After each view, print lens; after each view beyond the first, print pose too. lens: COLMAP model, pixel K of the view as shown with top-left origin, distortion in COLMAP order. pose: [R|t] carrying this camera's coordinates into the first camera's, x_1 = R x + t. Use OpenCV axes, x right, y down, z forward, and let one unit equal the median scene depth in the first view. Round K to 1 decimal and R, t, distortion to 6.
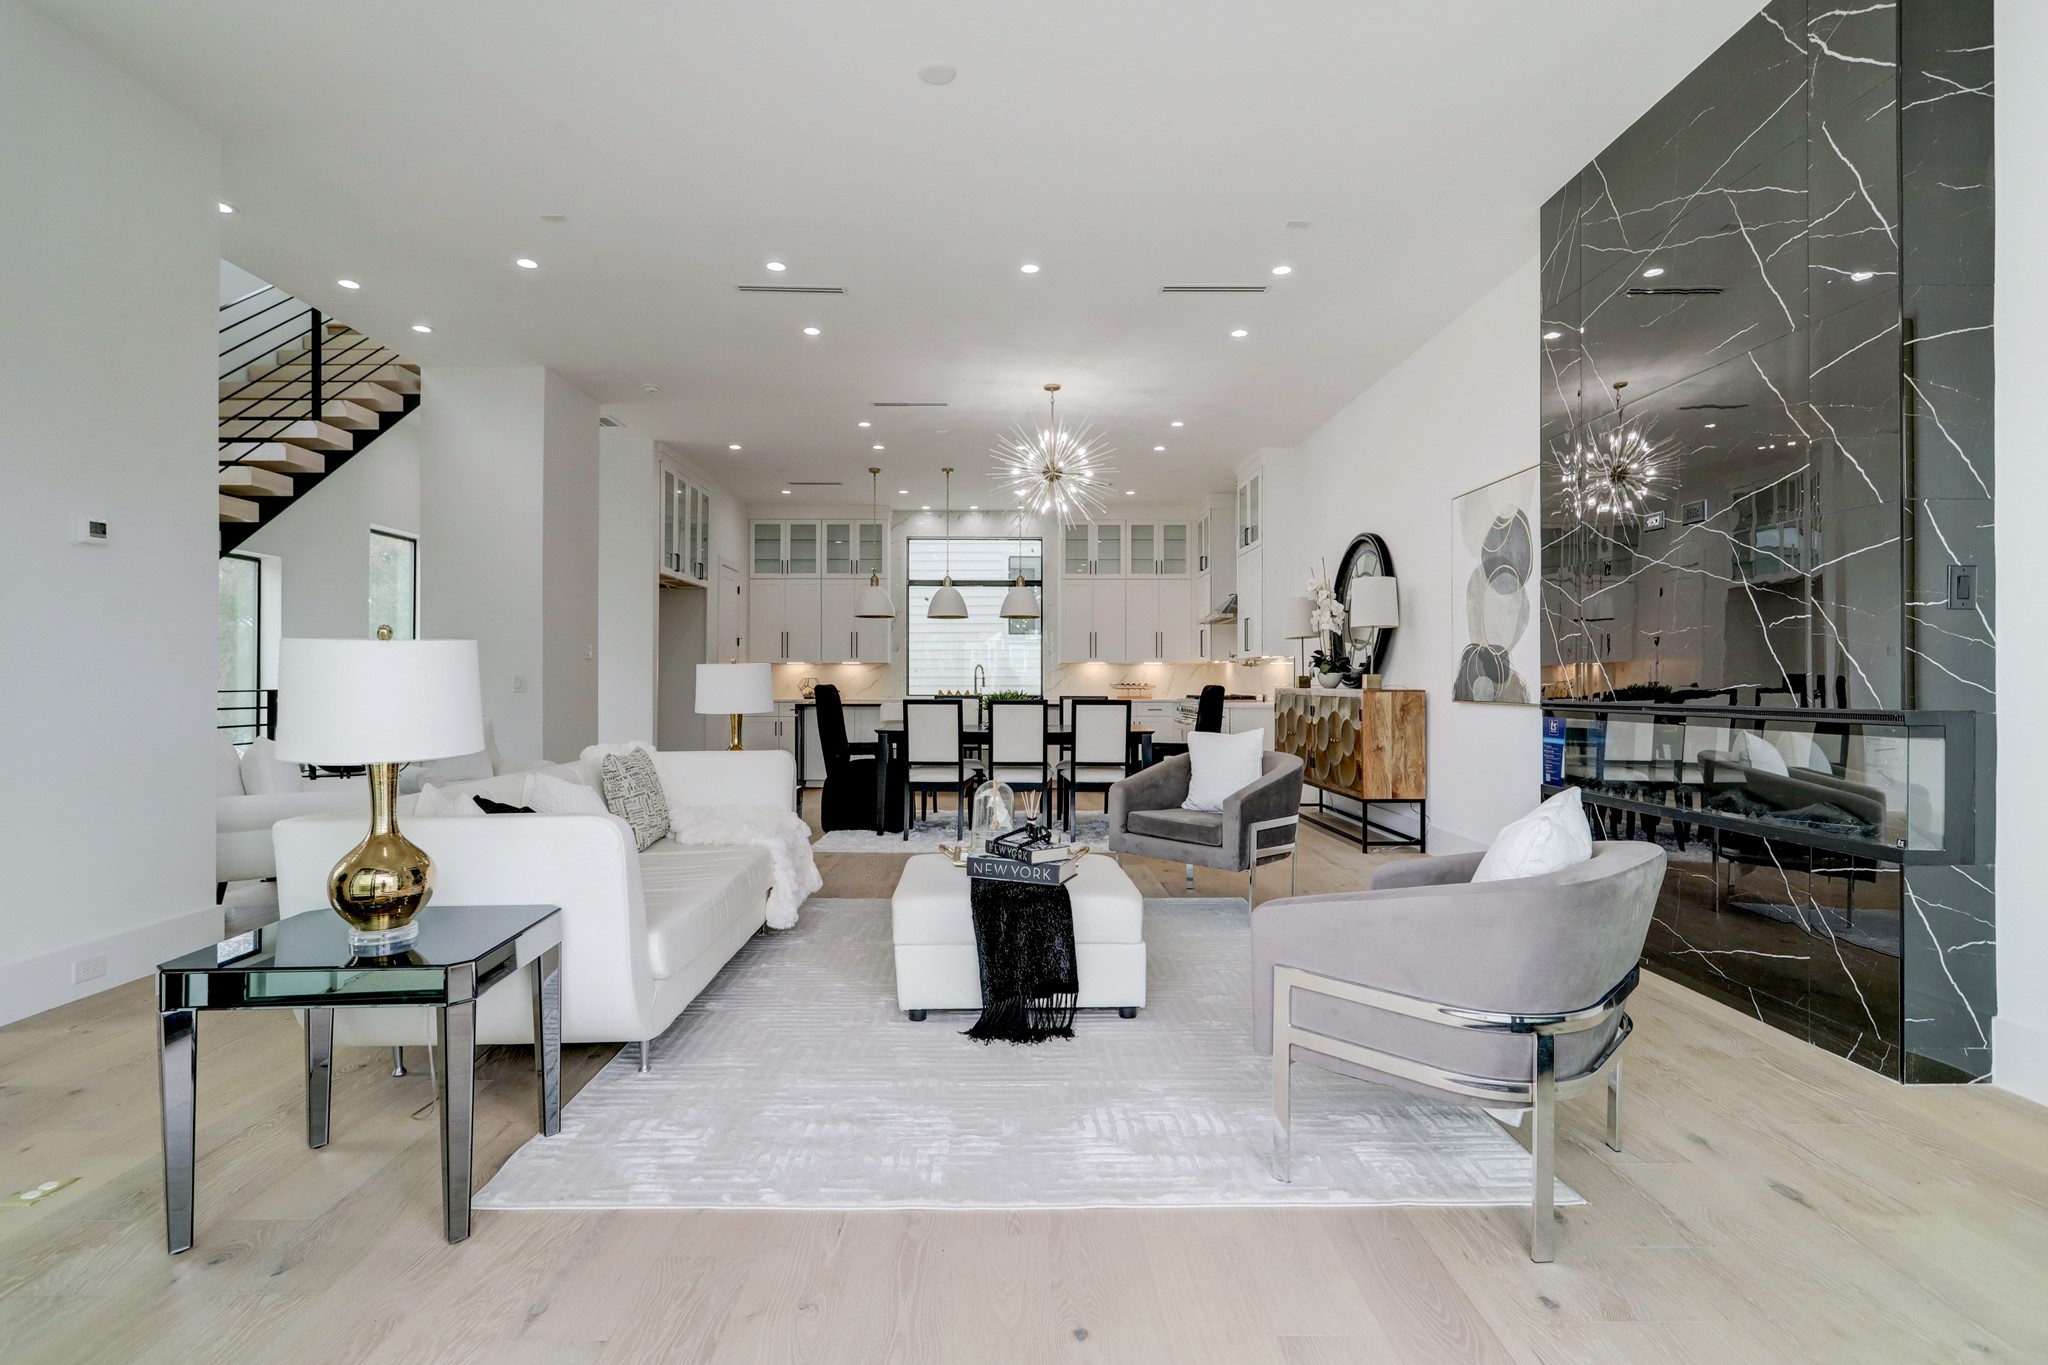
lens RADIAL K [[983.4, 0, 1027.4], [0, 983.4, 677.6], [0, 0, 1]] dist [-0.010257, 0.004123]
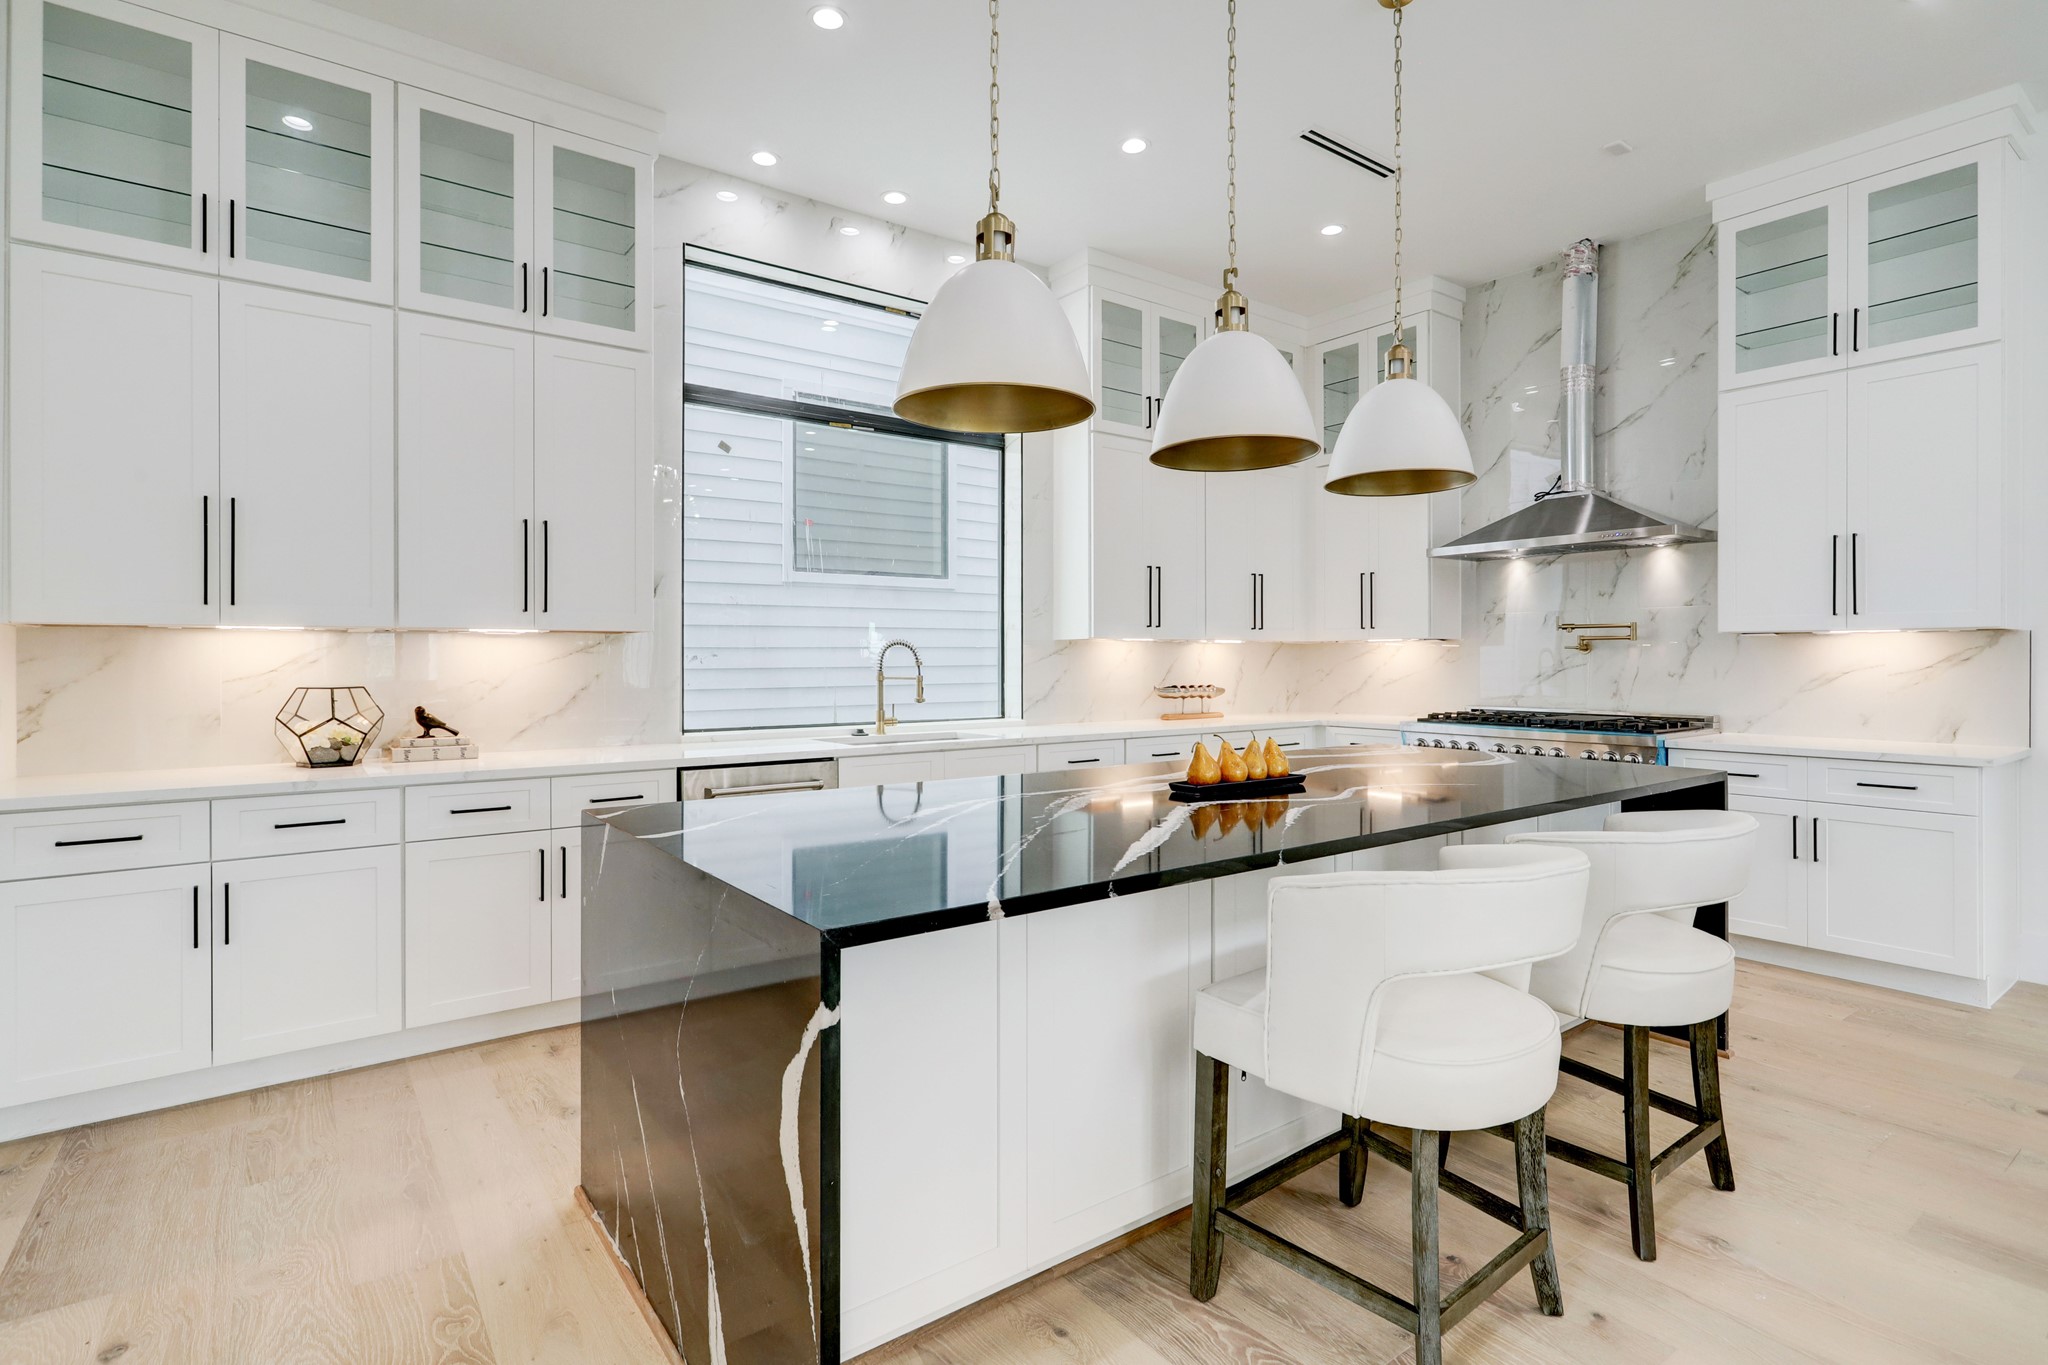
lens RADIAL K [[983.4, 0, 1027.6], [0, 983.4, 651.9], [0, 0, 1]] dist [-0.010257, 0.004123]
pose [[0.808222, 0.006132, 0.588847, -0.226293], [-0.002789, 0.999974, -0.006586, -0.006250], [-0.588872, 0.003680, 0.808218, 0.684892]]
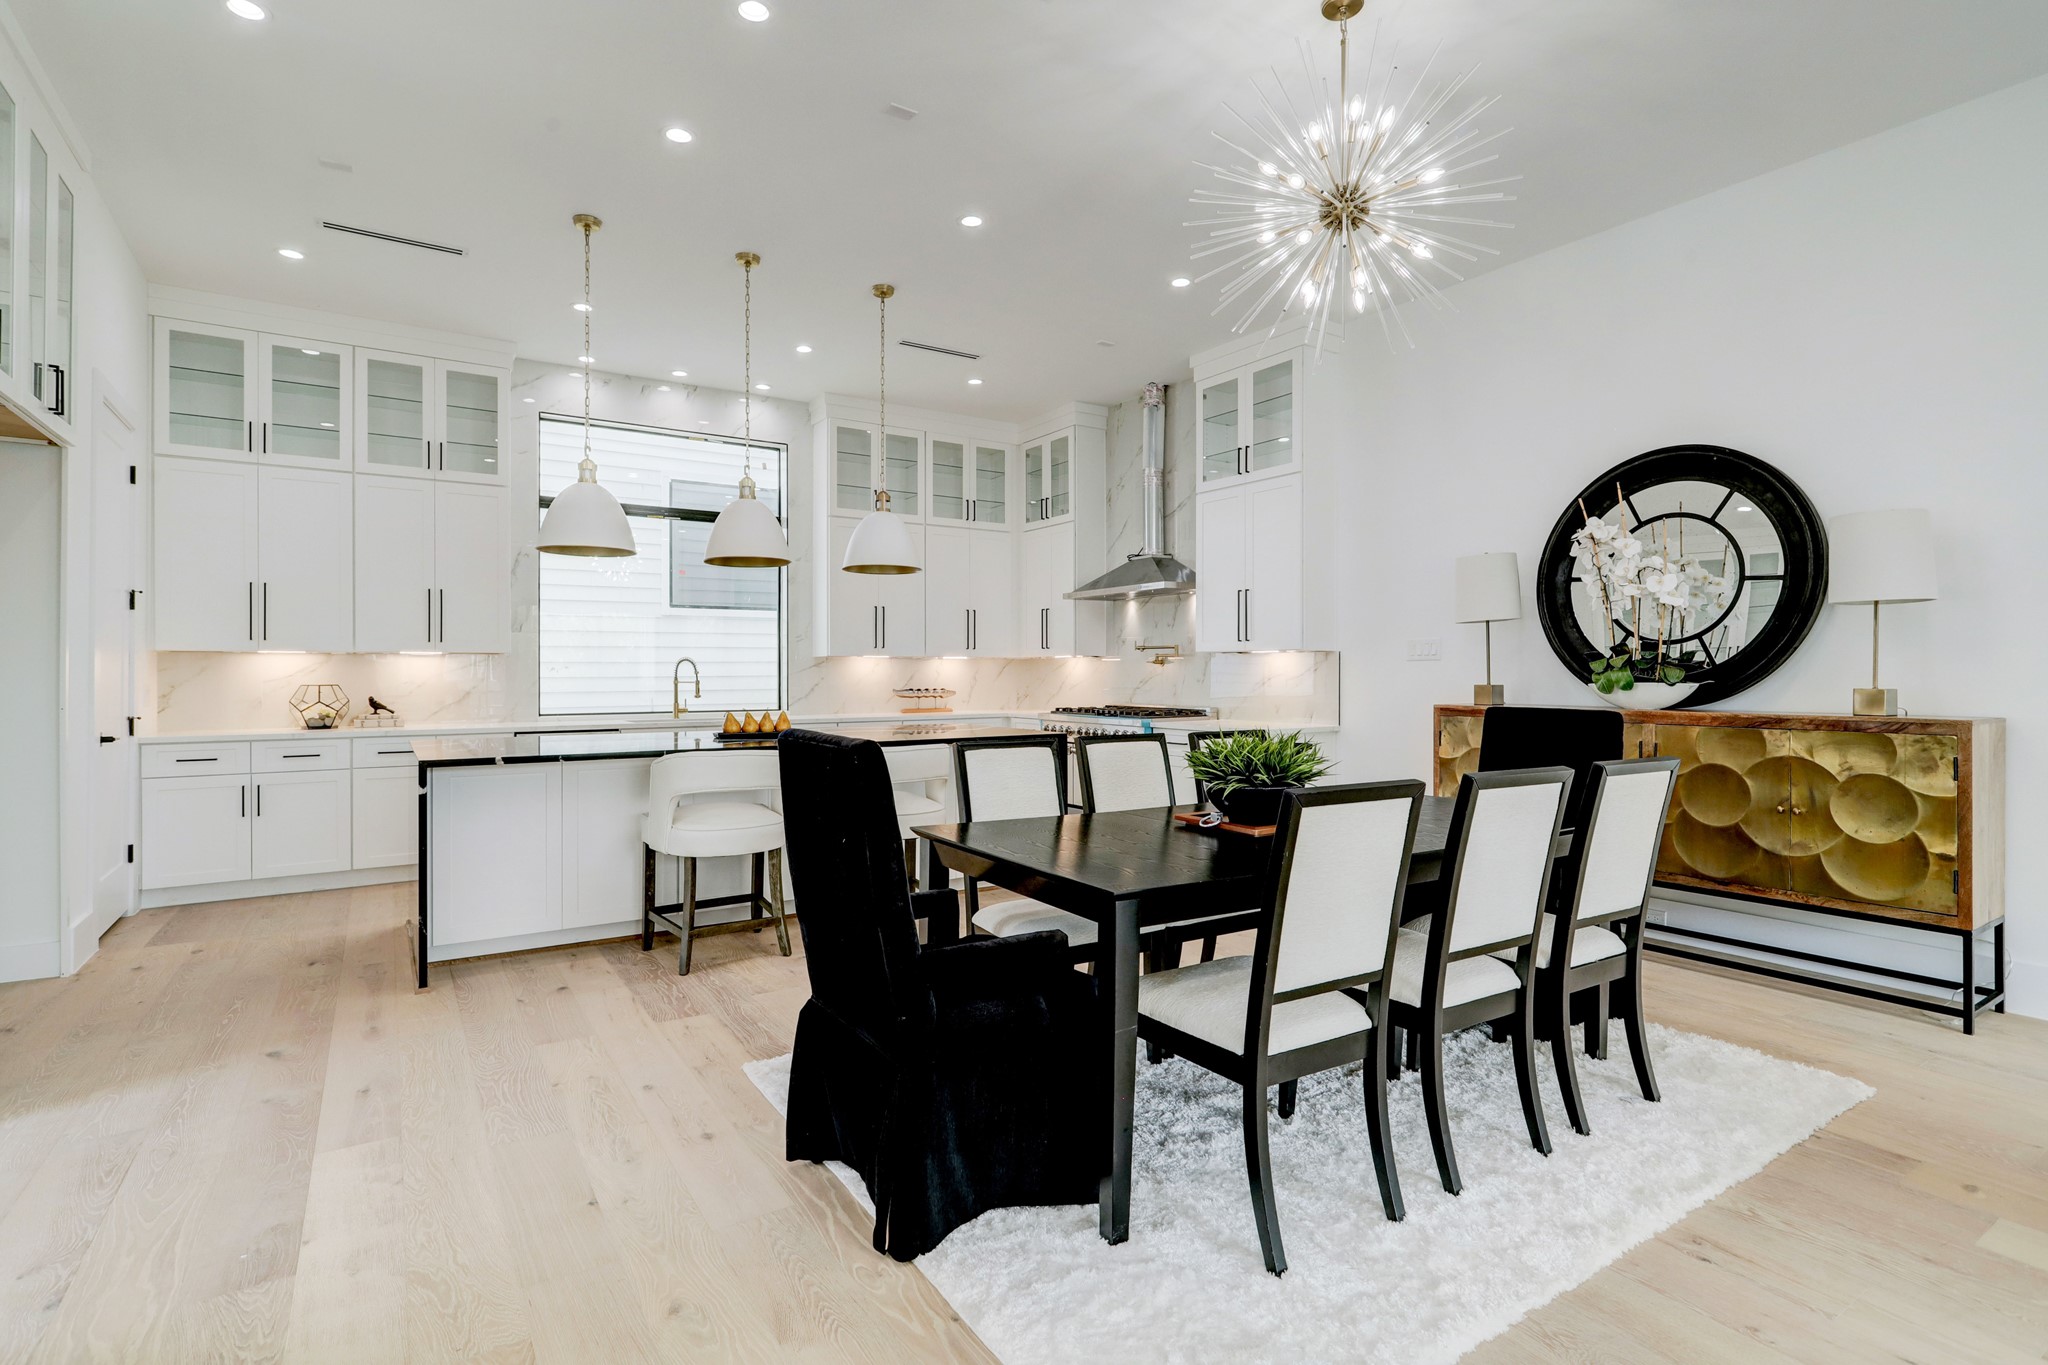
lens RADIAL K [[983.4, 0, 1012.0], [0, 983.4, 665.8], [0, 0, 1]] dist [-0.010257, 0.004123]
pose [[0.850282, 0.004560, 0.526308, -0.187393], [-0.002887, 0.999988, -0.004000, -0.006381], [-0.526320, 0.001881, 0.850285, 0.430714]]
